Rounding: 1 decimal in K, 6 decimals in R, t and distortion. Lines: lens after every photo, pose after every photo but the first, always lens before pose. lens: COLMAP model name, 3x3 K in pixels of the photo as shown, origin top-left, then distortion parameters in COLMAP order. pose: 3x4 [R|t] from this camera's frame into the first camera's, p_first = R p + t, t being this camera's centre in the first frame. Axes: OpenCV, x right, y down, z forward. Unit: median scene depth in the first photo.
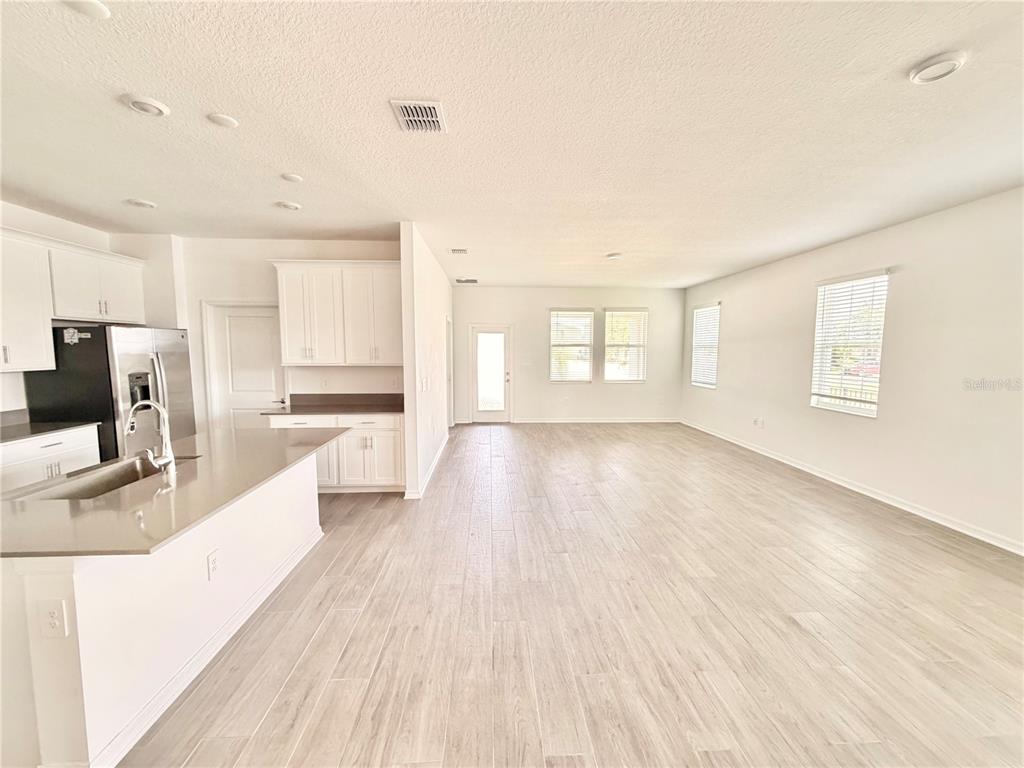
lens RADIAL K [[408.7, 0, 509.5], [0, 408.7, 387.2], [0, 0, 1]] dist [-0.004575, 0.002596]
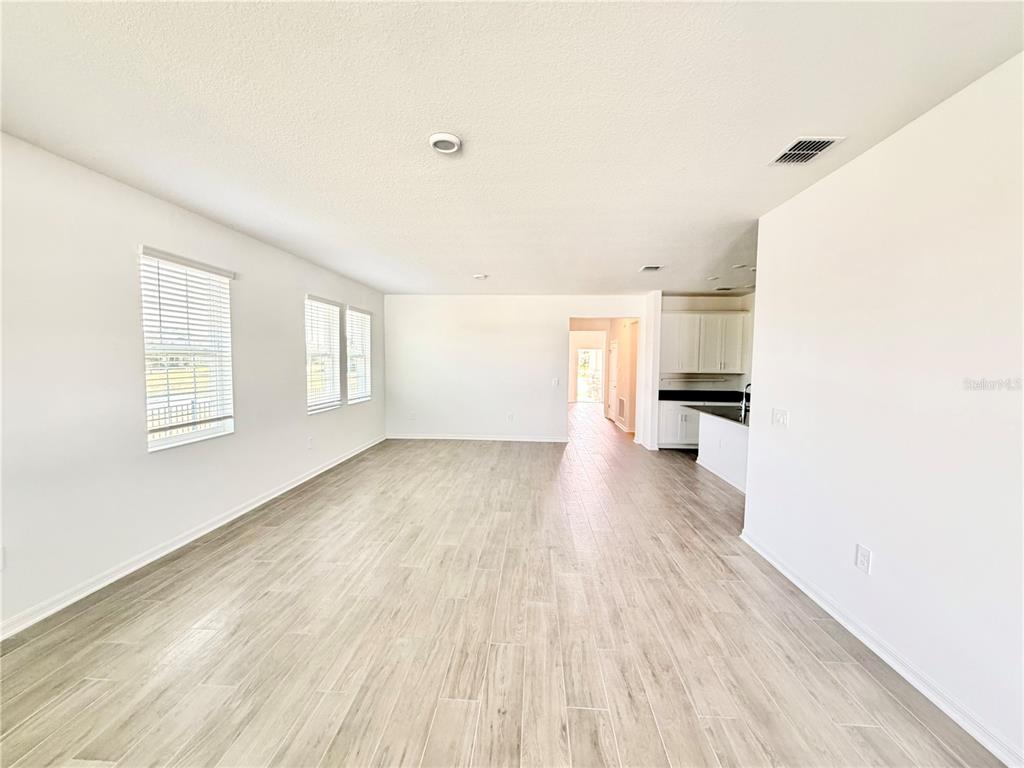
lens RADIAL K [[408.7, 0, 511.4], [0, 408.7, 387.1], [0, 0, 1]] dist [-0.004575, 0.002596]
pose [[-0.993906, -0.017604, 0.108815, 0.183780], [0.000350, 0.986657, 0.162814, -0.186267], [-0.110229, 0.161860, -0.980638, 1.929332]]
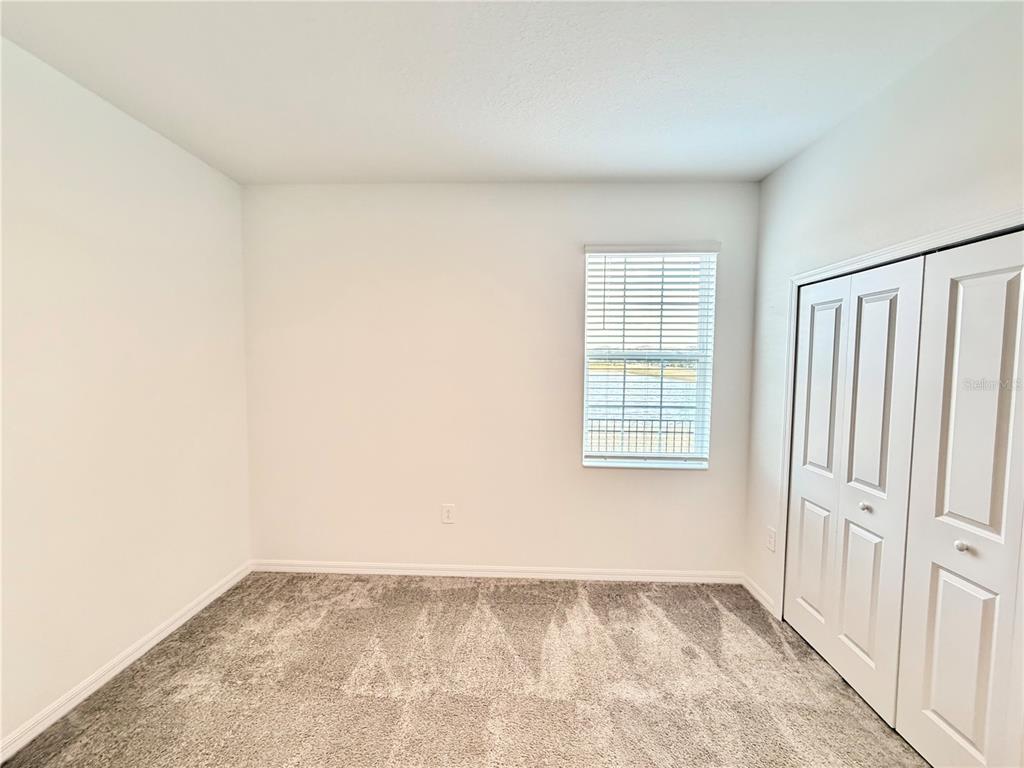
lens RADIAL K [[408.7, 0, 514.9], [0, 408.7, 384.8], [0, 0, 1]] dist [-0.004575, 0.002596]
pose [[0.078832, -0.059617, 0.995104, 0.238903], [0.083045, 0.995133, 0.053040, -0.119360], [-0.993423, 0.078457, 0.083399, 1.221889]]
